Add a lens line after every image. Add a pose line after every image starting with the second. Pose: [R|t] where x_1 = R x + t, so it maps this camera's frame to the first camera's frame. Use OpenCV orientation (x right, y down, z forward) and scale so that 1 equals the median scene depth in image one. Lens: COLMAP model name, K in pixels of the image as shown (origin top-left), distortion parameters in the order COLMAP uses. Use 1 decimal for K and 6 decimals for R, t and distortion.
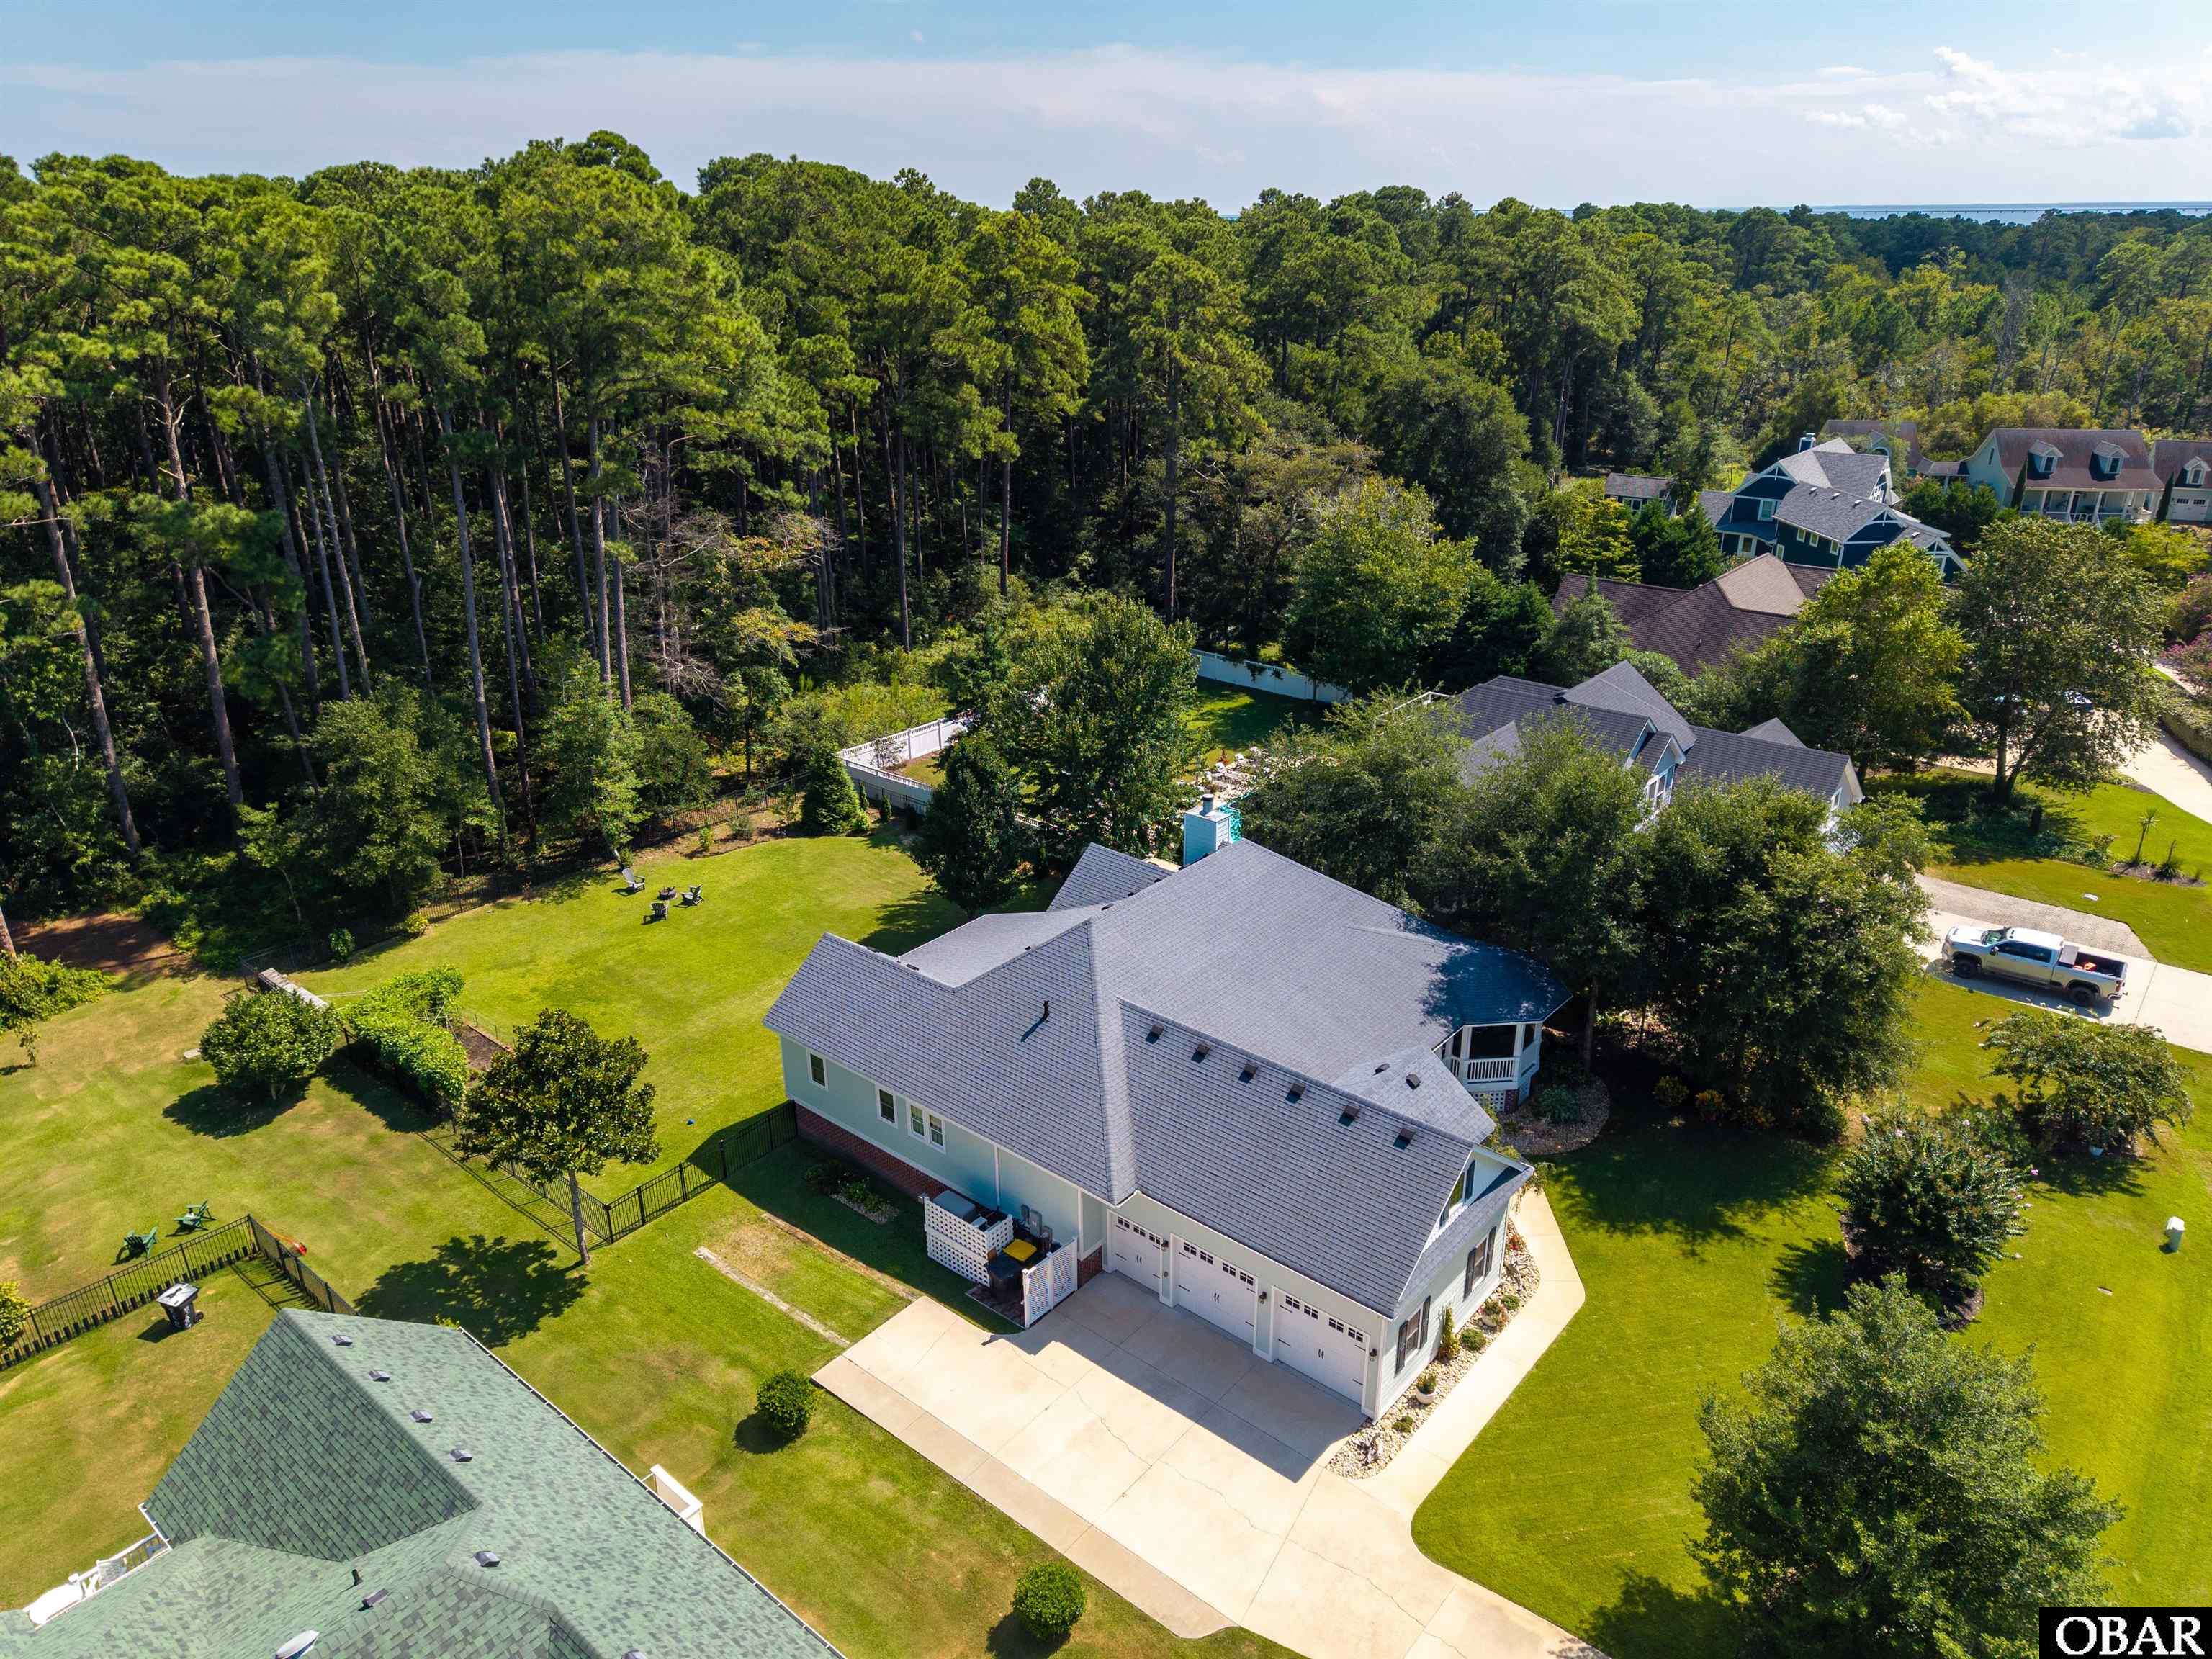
lens RADIAL K [[1487.0, 0, 1108.8], [0, 1487.0, 844.7], [0, 0, 1]] dist [0.024315, -0.024384]
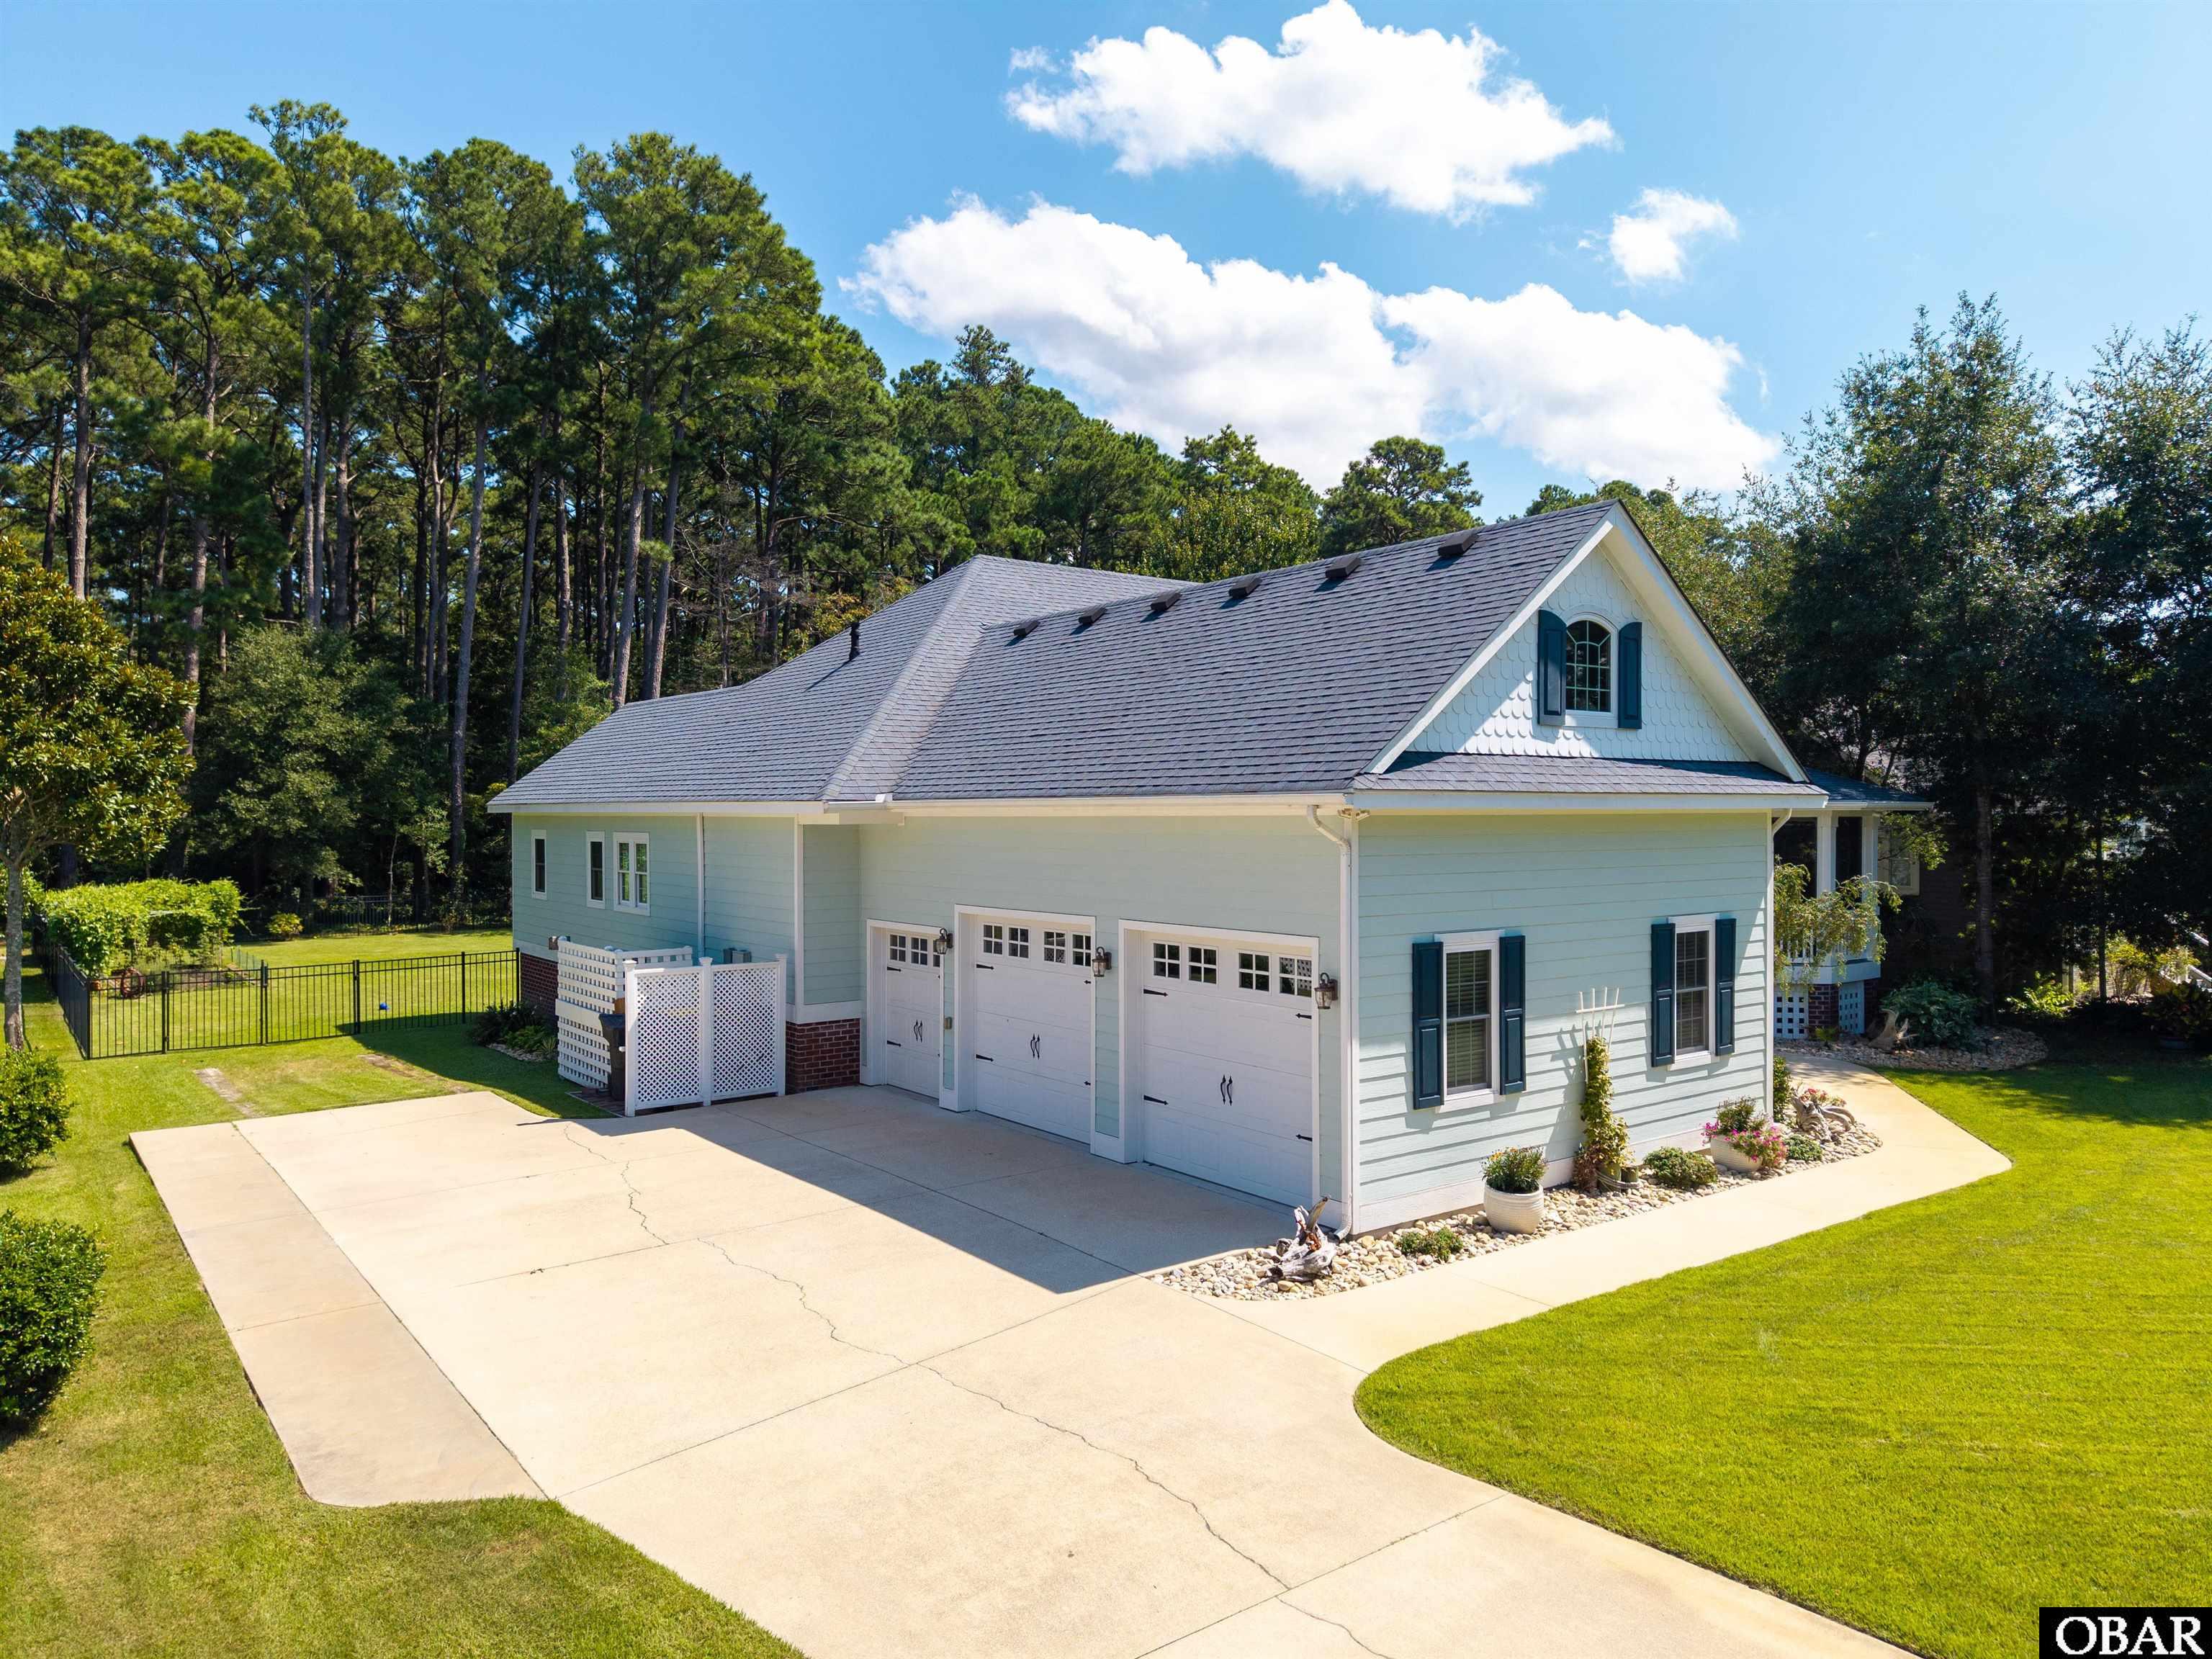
lens RADIAL K [[1487.0, 0, 1094.2], [0, 1487.0, 805.4], [0, 0, 1]] dist [0.024315, -0.024384]
pose [[0.972940, 0.000667, -0.231057, 0.127058], [-0.090996, 0.920288, -0.380512, 0.272498], [0.212385, 0.391240, 0.895446, 0.406474]]
